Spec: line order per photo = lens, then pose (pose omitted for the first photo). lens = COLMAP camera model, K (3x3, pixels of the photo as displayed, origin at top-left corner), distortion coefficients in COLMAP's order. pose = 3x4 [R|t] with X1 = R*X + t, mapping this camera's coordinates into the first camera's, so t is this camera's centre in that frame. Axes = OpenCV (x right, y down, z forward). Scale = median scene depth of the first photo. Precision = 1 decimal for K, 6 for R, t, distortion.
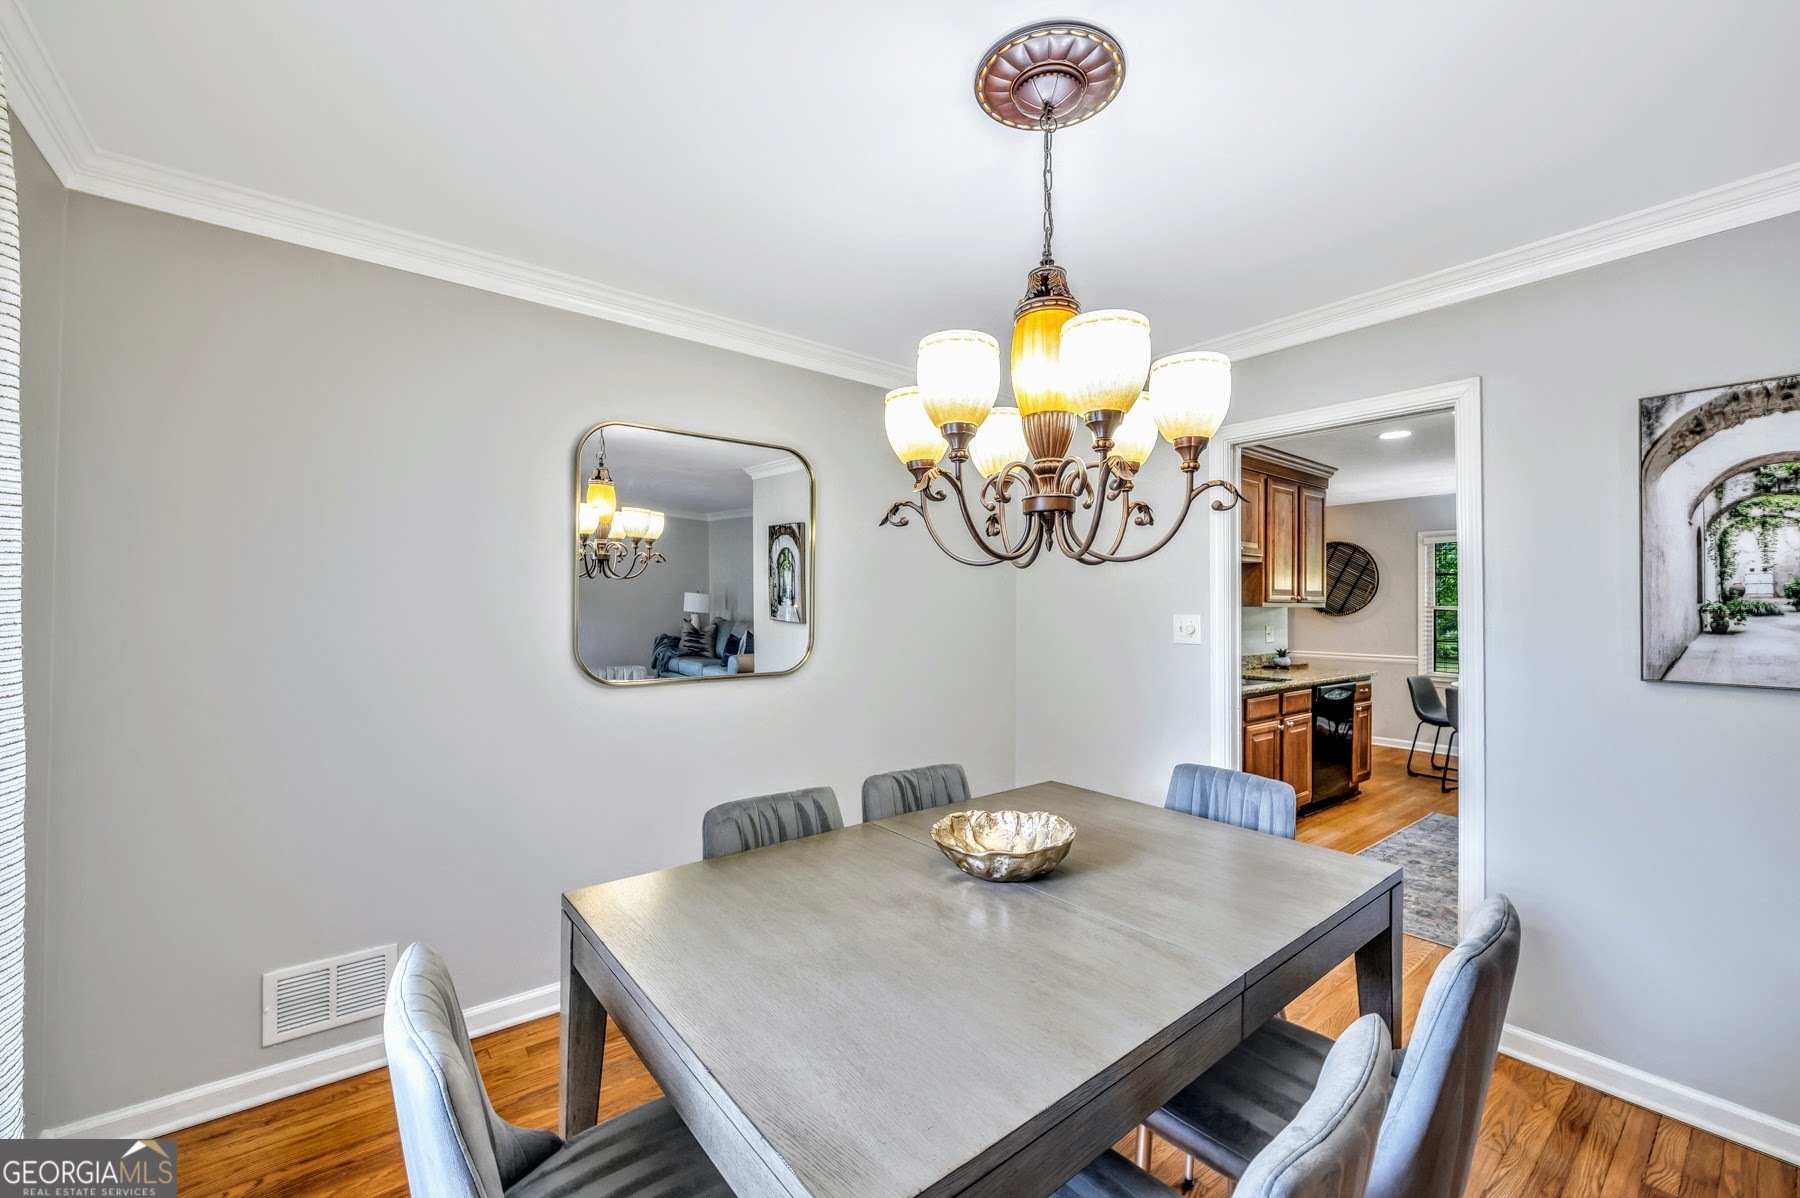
lens RADIAL K [[714.3, 0, 900.0], [0, 714.3, 599.0], [0, 0, 1]] dist [-0.000995, -0.000055]
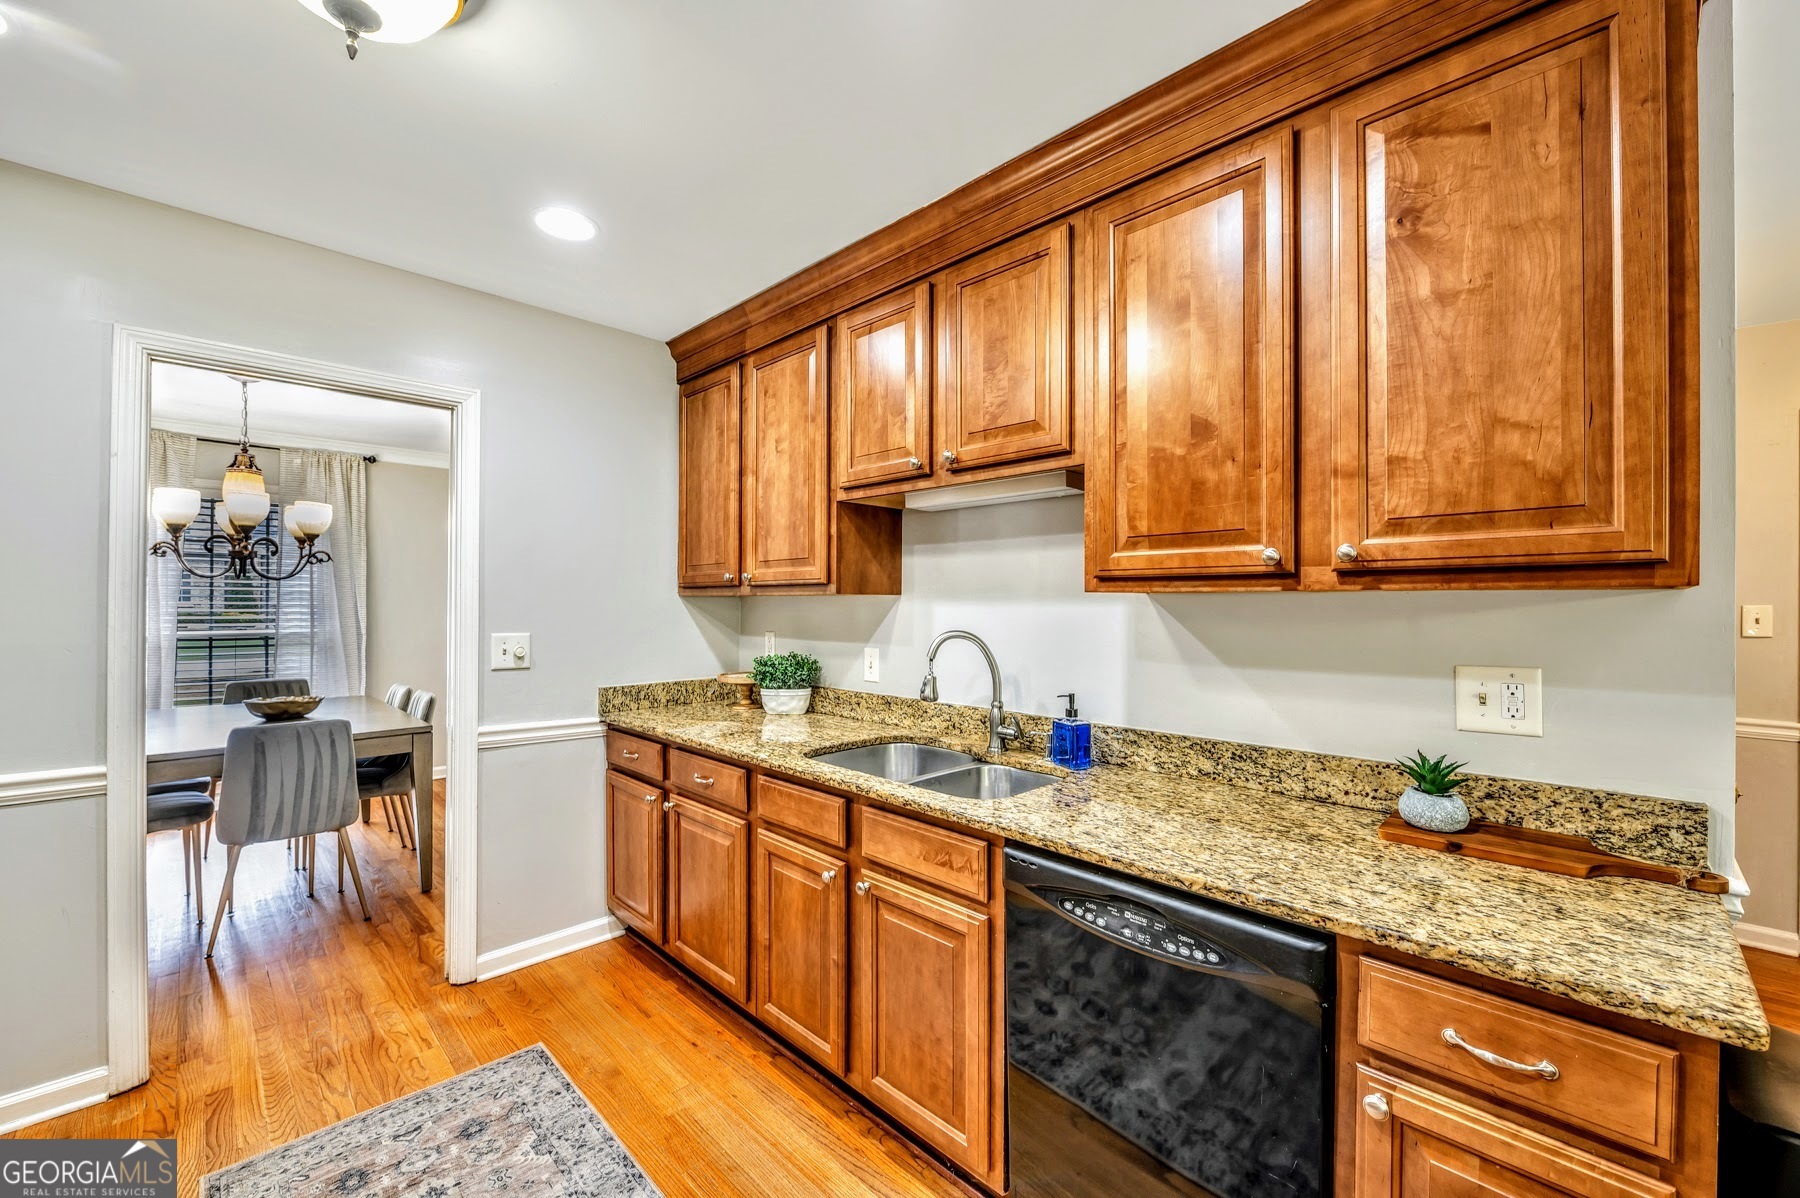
lens RADIAL K [[726.3, 0, 900.8], [0, 726.3, 594.7], [0, 0, 1]] dist [-0.010682, -0.000240]
pose [[0.106340, -0.017441, -0.994177, 0.786411], [0.011477, 0.999801, -0.016312, 0.015566], [0.994264, -0.009675, 0.106519, 0.809964]]
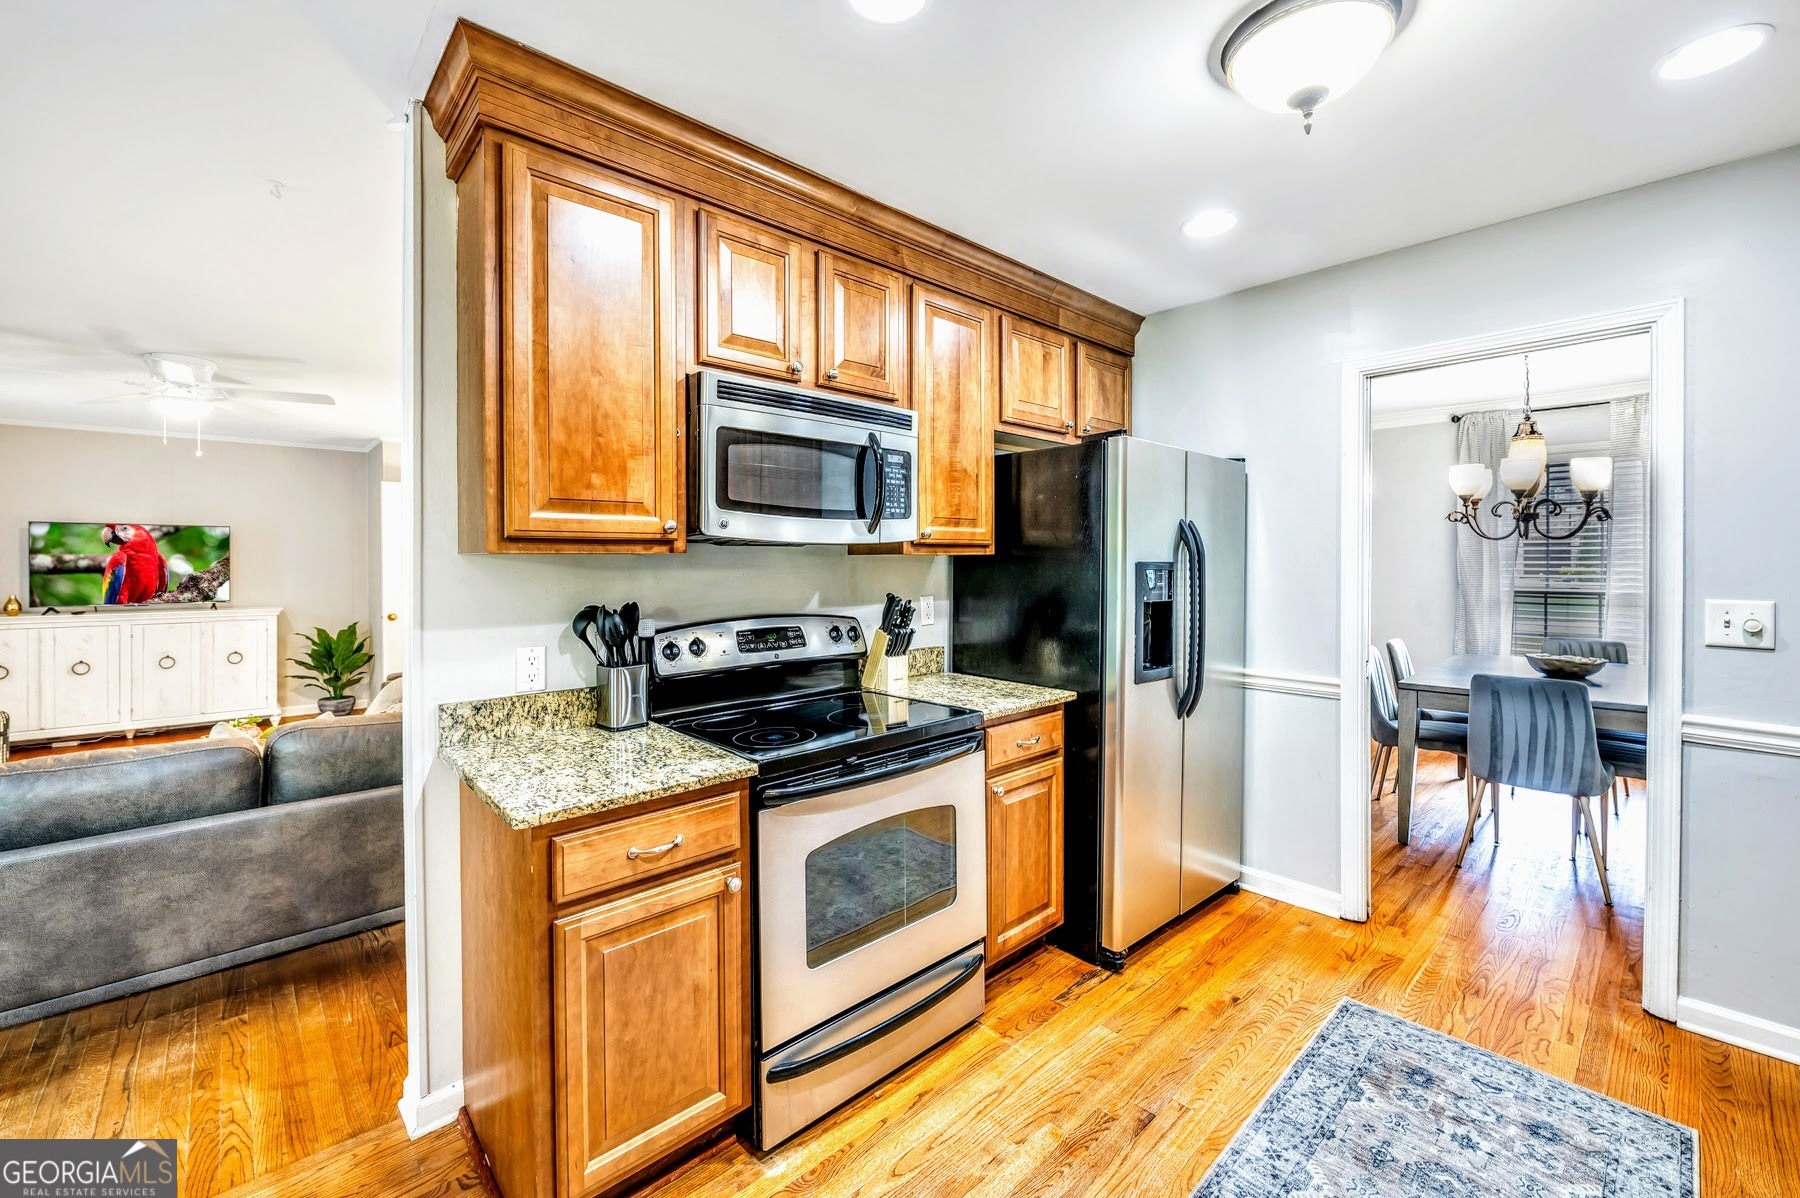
lens RADIAL K [[728.4, 0, 893.9], [0, 728.4, 567.2], [0, 0, 1]] dist [-0.011987, -0.000098]
pose [[-0.998603, -0.004378, -0.052656, 0.722770], [-0.003994, 0.999965, -0.007386, 0.018009], [0.052686, -0.007166, -0.998585, 0.939062]]
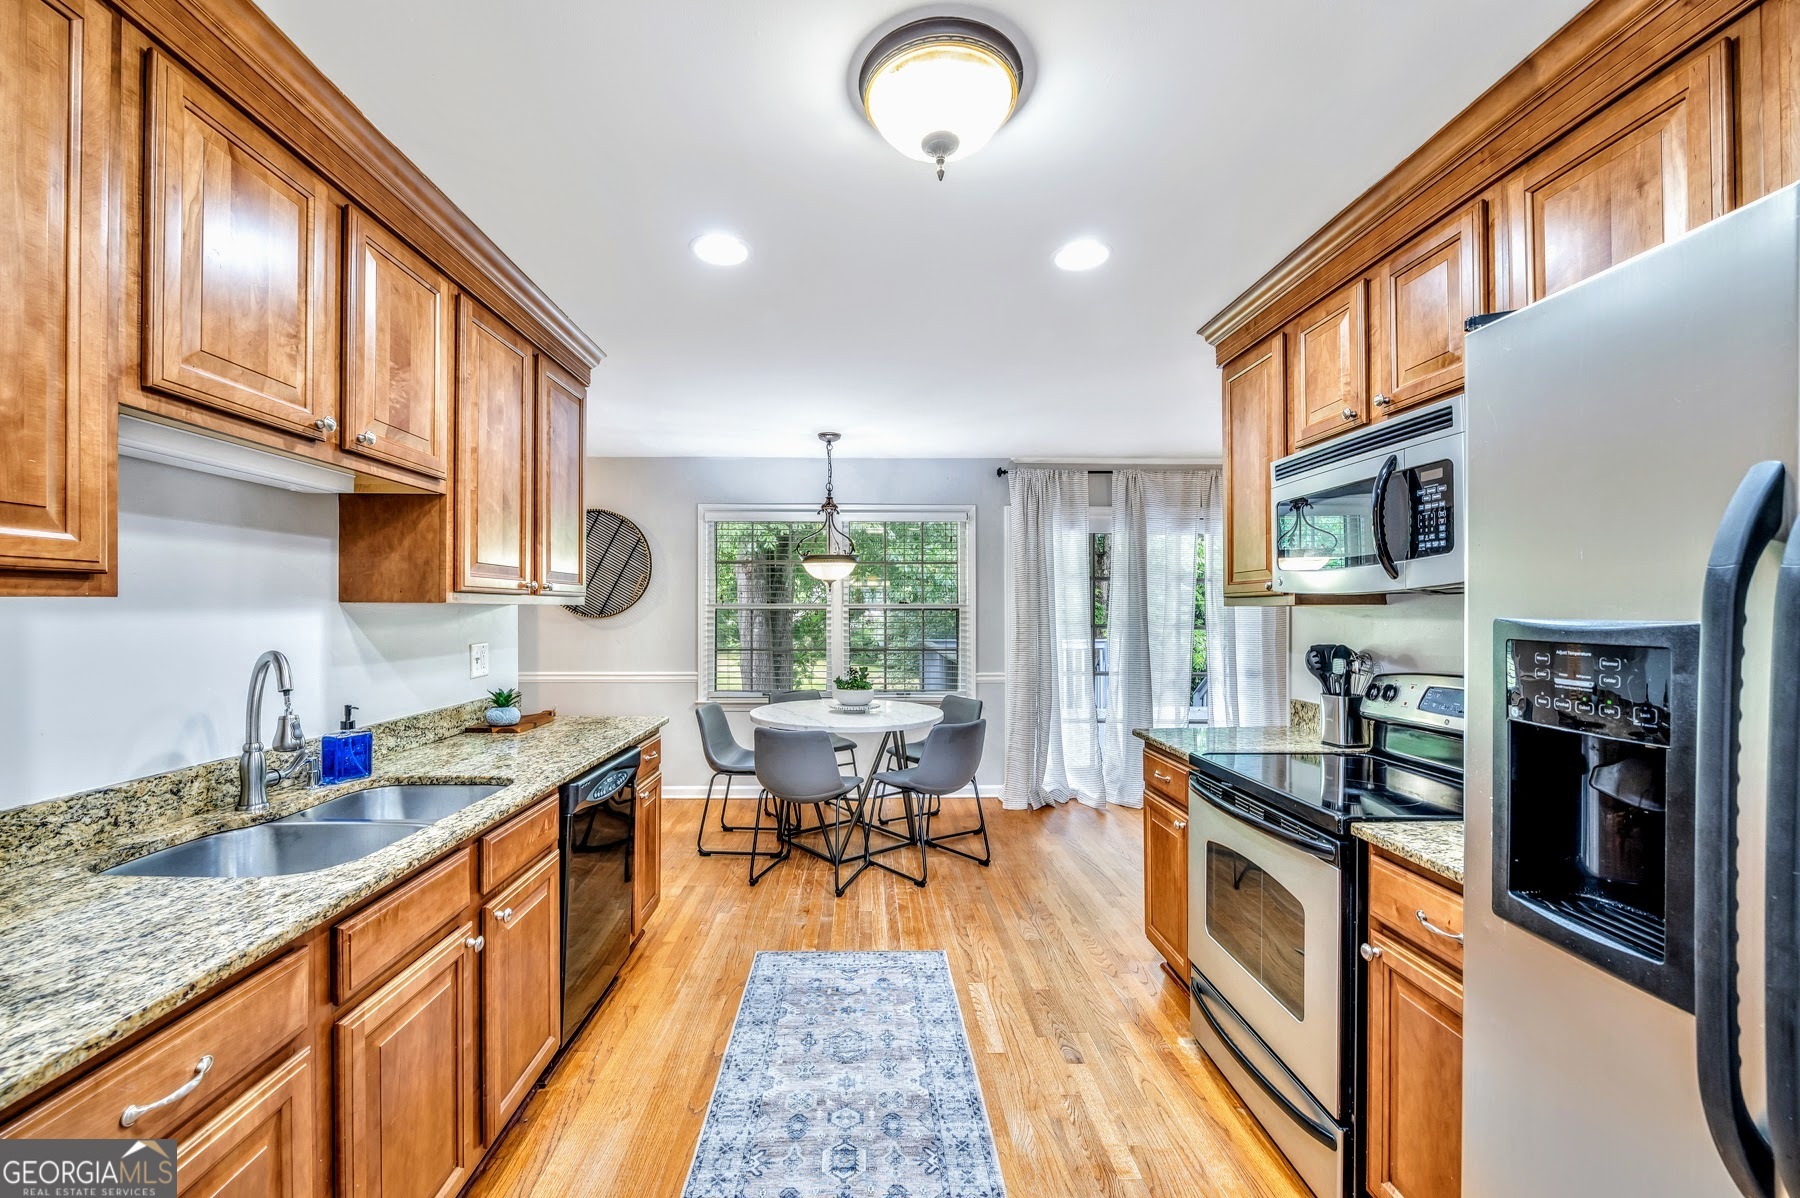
lens RADIAL K [[730.7, 0, 879.8], [0, 730.7, 611.3], [0, 0, 1]] dist [-0.009854, -0.000032]
pose [[0.597965, -0.008117, 0.801481, 0.298254], [-0.006434, 0.999868, 0.014927, 0.007381], [-0.801496, -0.014083, 0.597834, 0.510742]]
